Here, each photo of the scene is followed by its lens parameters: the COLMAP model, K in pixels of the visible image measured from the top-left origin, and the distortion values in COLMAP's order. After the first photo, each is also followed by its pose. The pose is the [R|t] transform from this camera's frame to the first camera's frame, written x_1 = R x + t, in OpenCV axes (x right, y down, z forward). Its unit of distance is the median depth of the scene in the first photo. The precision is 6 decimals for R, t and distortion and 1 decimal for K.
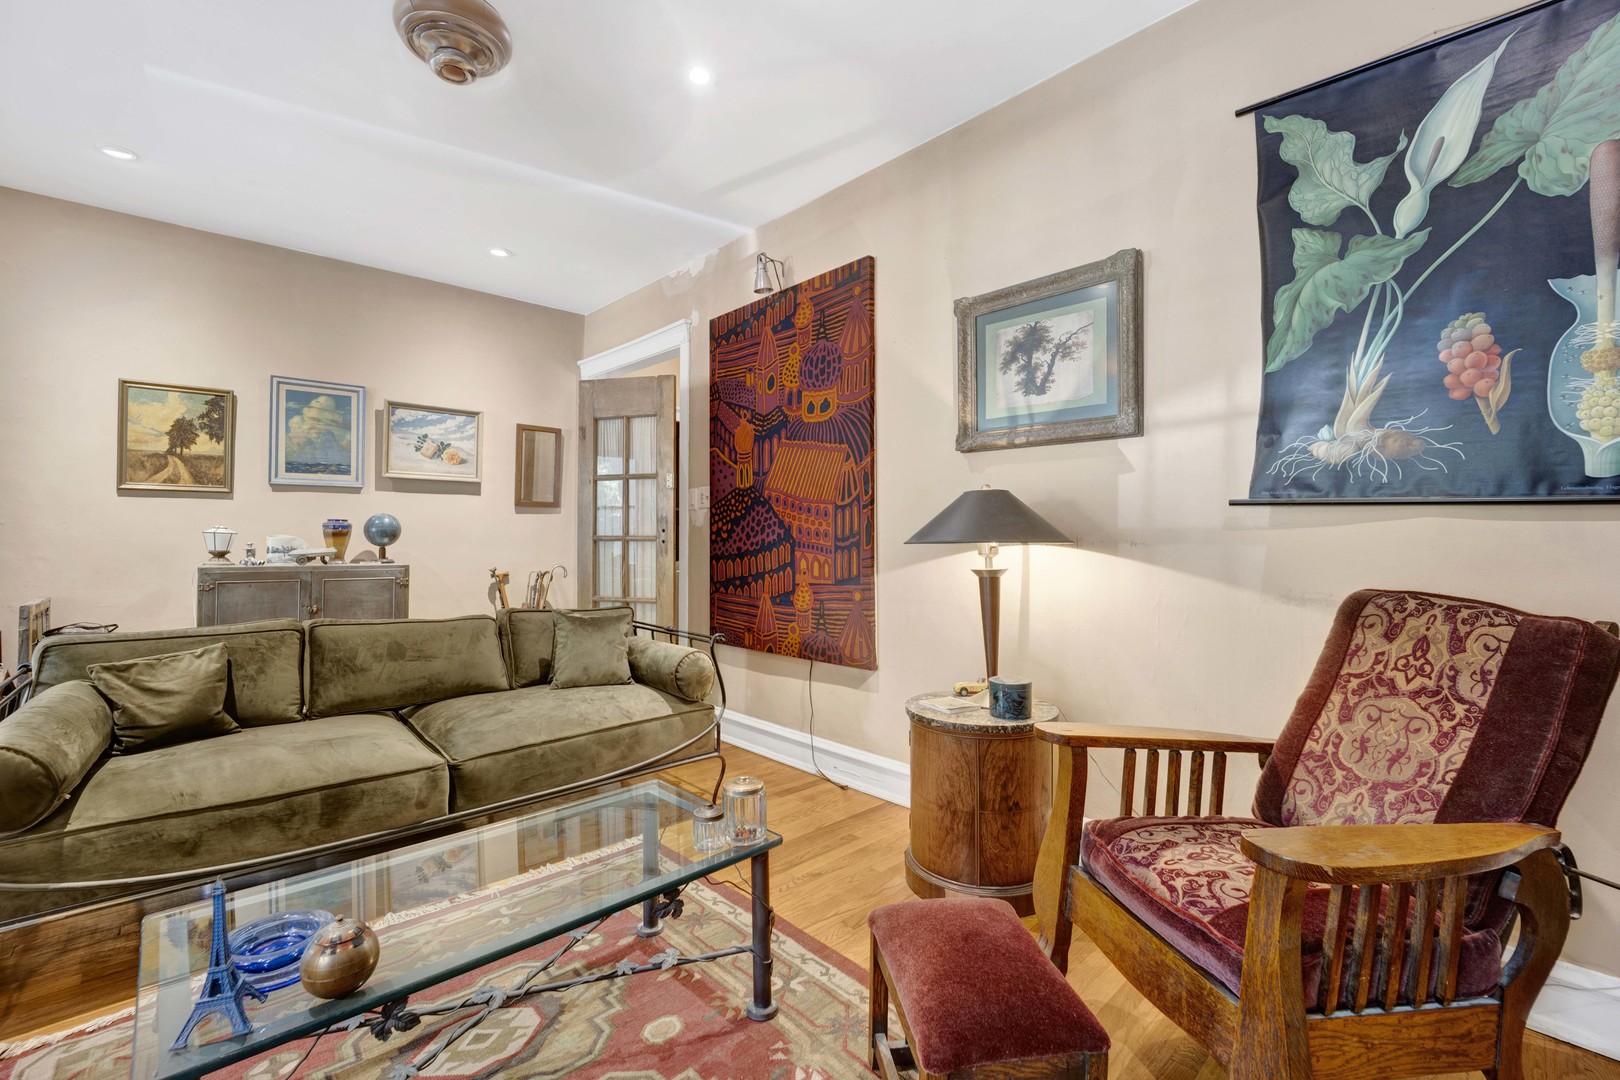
lens RADIAL K [[688.6, 0, 776.6], [0, 688.6, 523.3], [0, 0, 1]] dist [-0.019126, -0.000038]
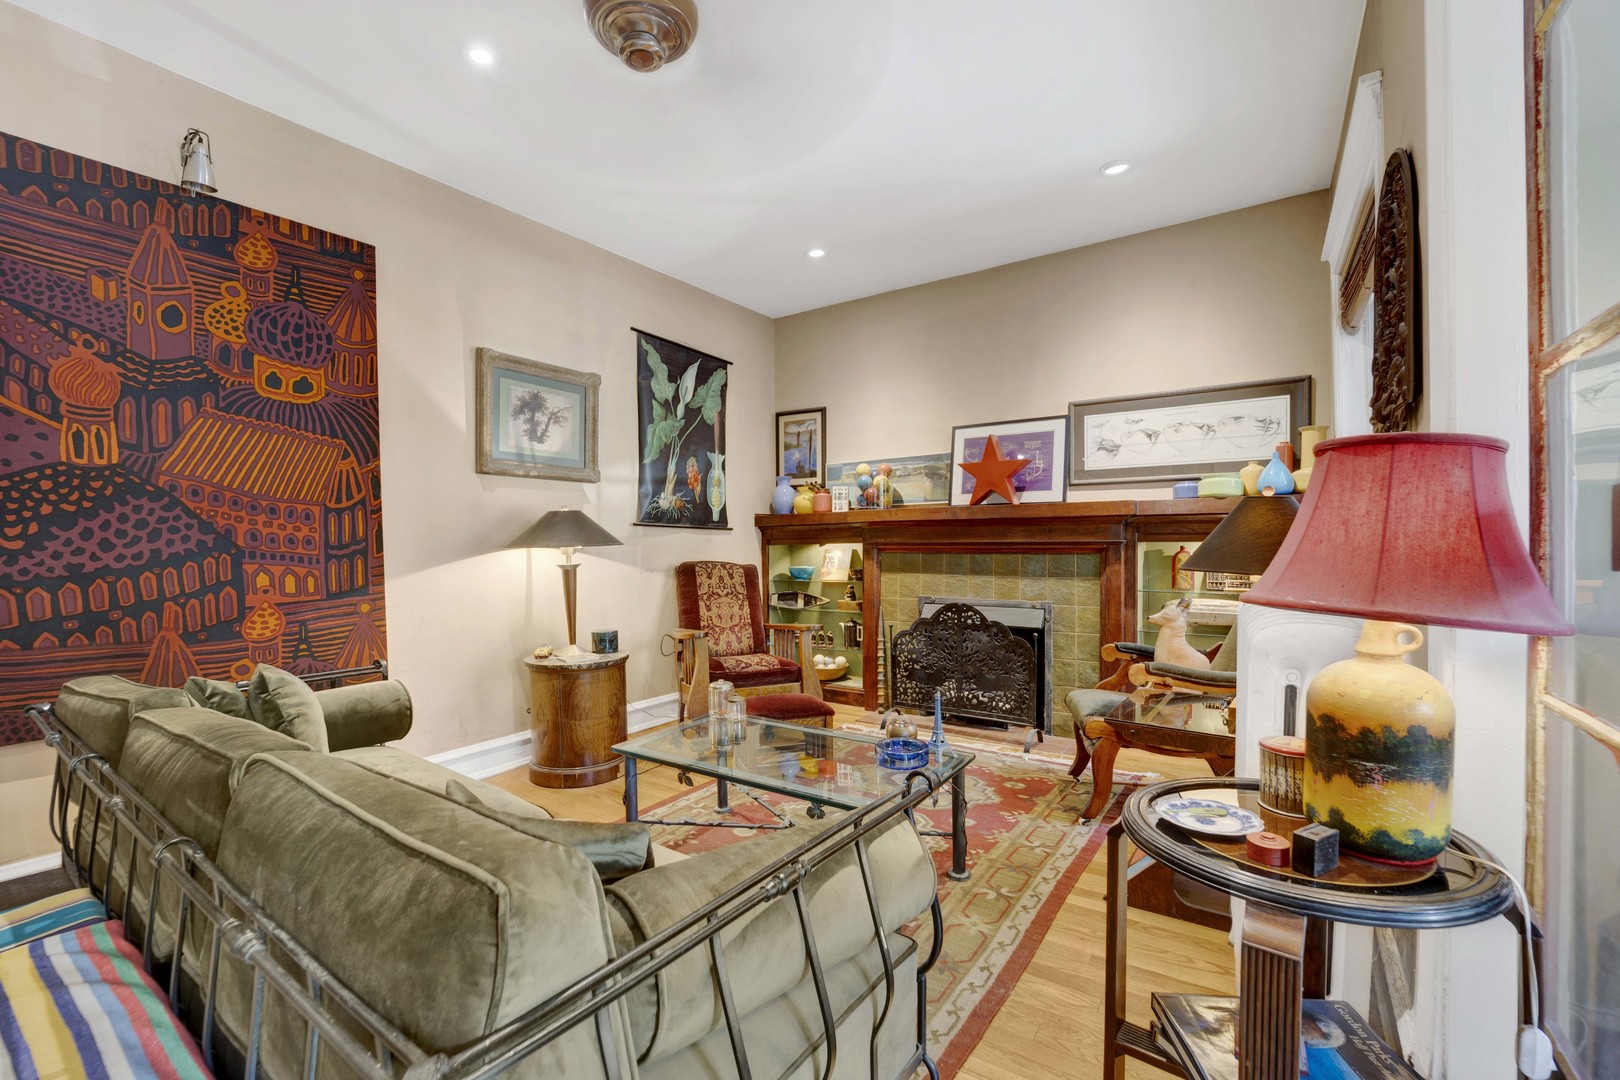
lens RADIAL K [[690.3, 0, 800.6], [0, 690.3, 546.5], [0, 0, 1]] dist [-0.015773, -0.000475]
pose [[-0.232867, -0.009193, 0.972465, -0.860554], [-0.010187, 0.999924, 0.007013, 0.010118], [-0.972455, -0.008274, -0.232943, 0.601360]]
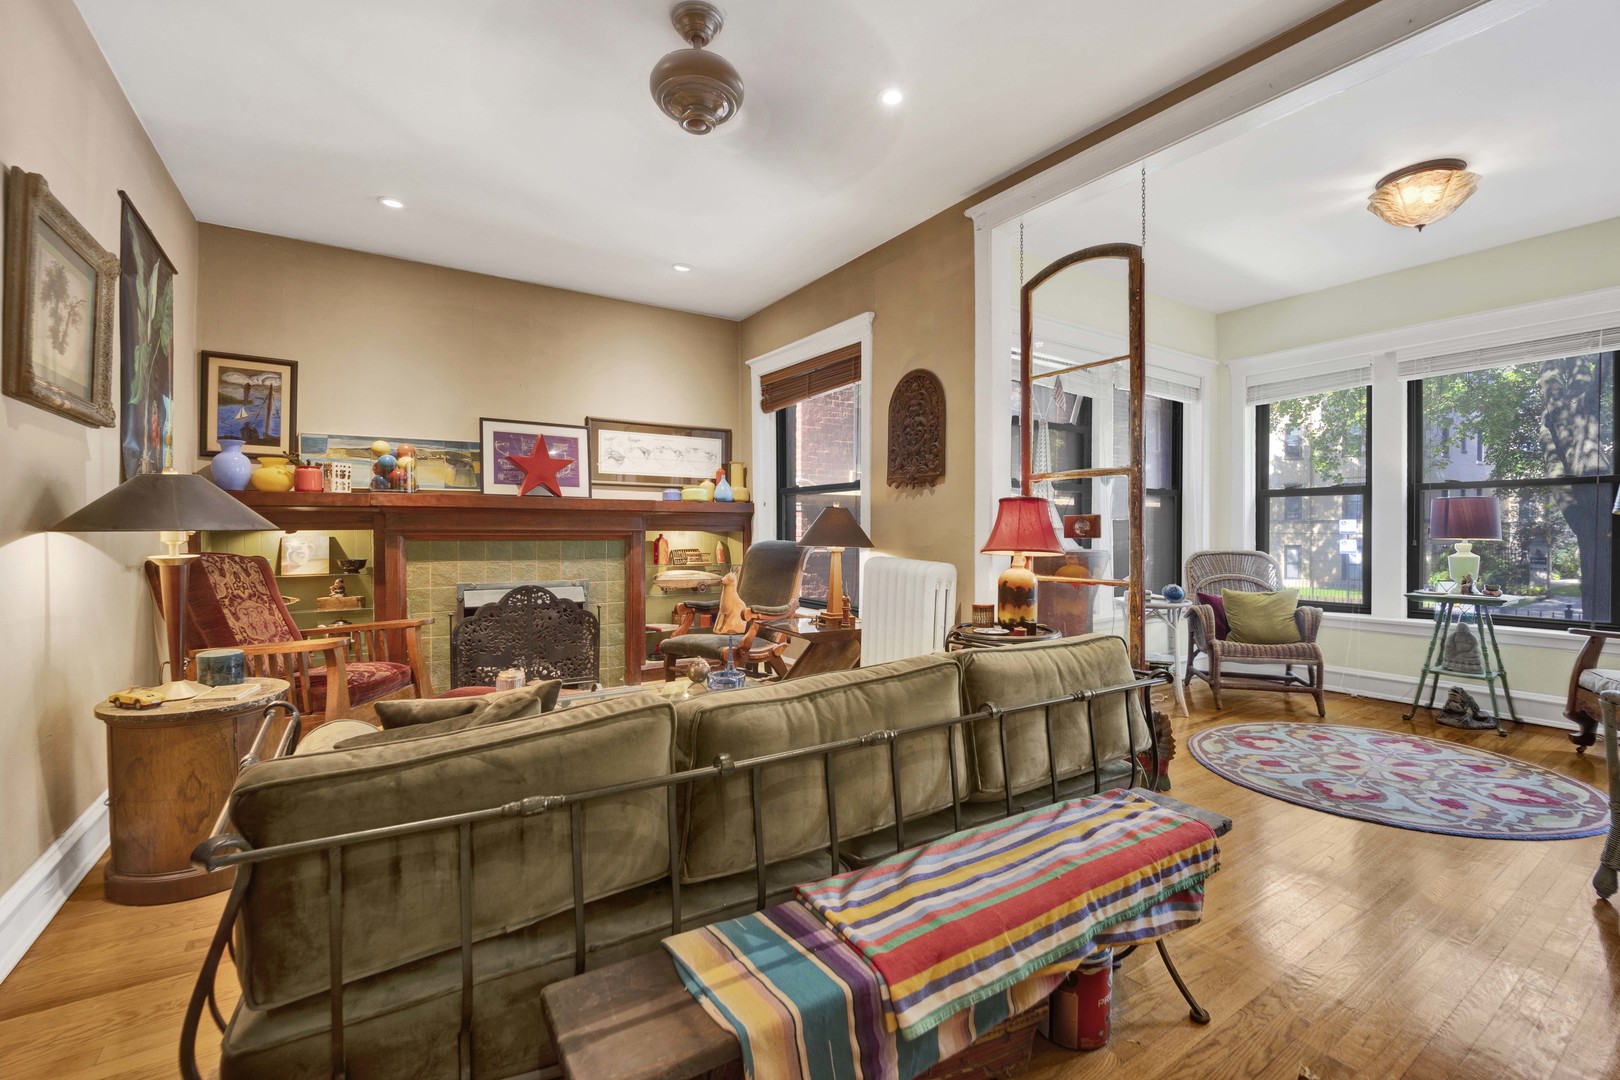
lens RADIAL K [[699.3, 0, 804.6], [0, 699.3, 532.3], [0, 0, 1]] dist [-0.017502, -0.003299]
pose [[-0.988867, -0.007269, 0.148623, -0.484064], [-0.009465, 0.999856, -0.014073, 0.026552], [-0.148499, -0.015323, -0.988794, 1.264305]]
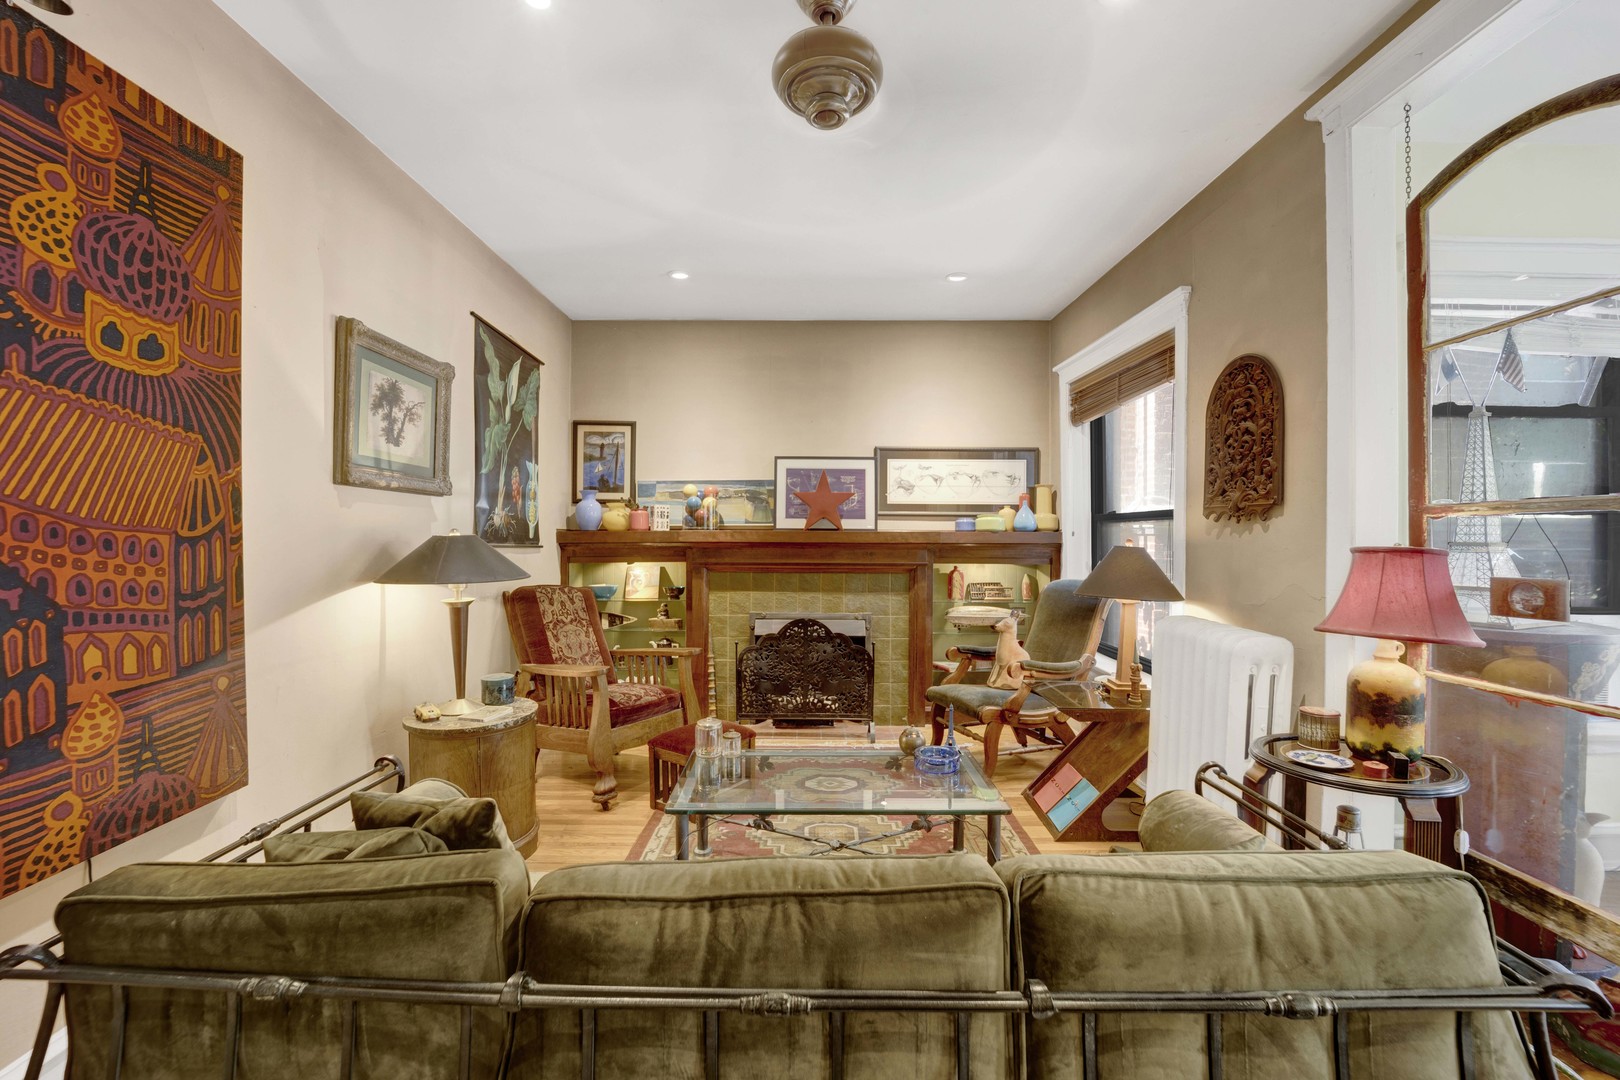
lens RADIAL K [[678.6, 0, 798.5], [0, 678.6, 536.5], [0, 0, 1]] dist [-0.020685, 0.000117]
pose [[-0.742774, -0.006695, 0.669509, -0.637981], [-0.019045, 0.999757, -0.011132, -0.029175], [-0.669271, -0.021019, -0.742721, 1.031446]]
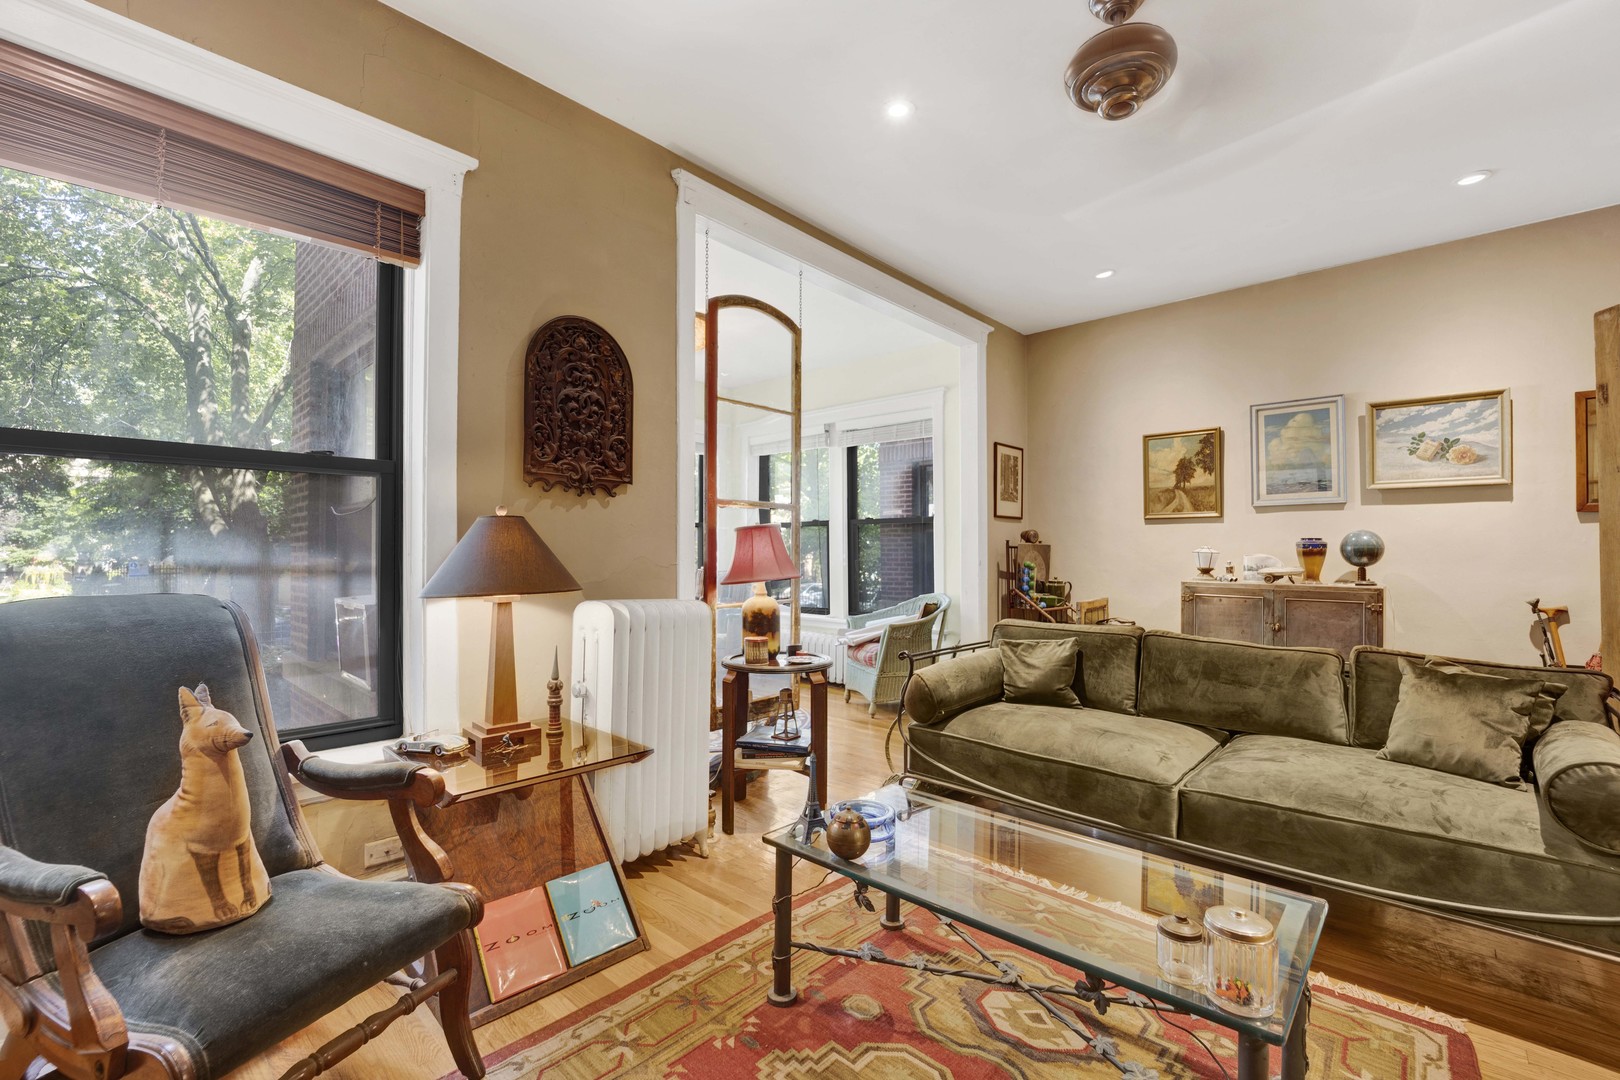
lens RADIAL K [[673.9, 0, 818.4], [0, 673.9, 540.6], [0, 0, 1]] dist [-0.027419, 0.000636]
pose [[0.111998, -0.019654, -0.993514, 0.281550], [0.016714, 0.999700, -0.017893, 0.003929], [0.993568, -0.014601, 0.112293, 0.259400]]
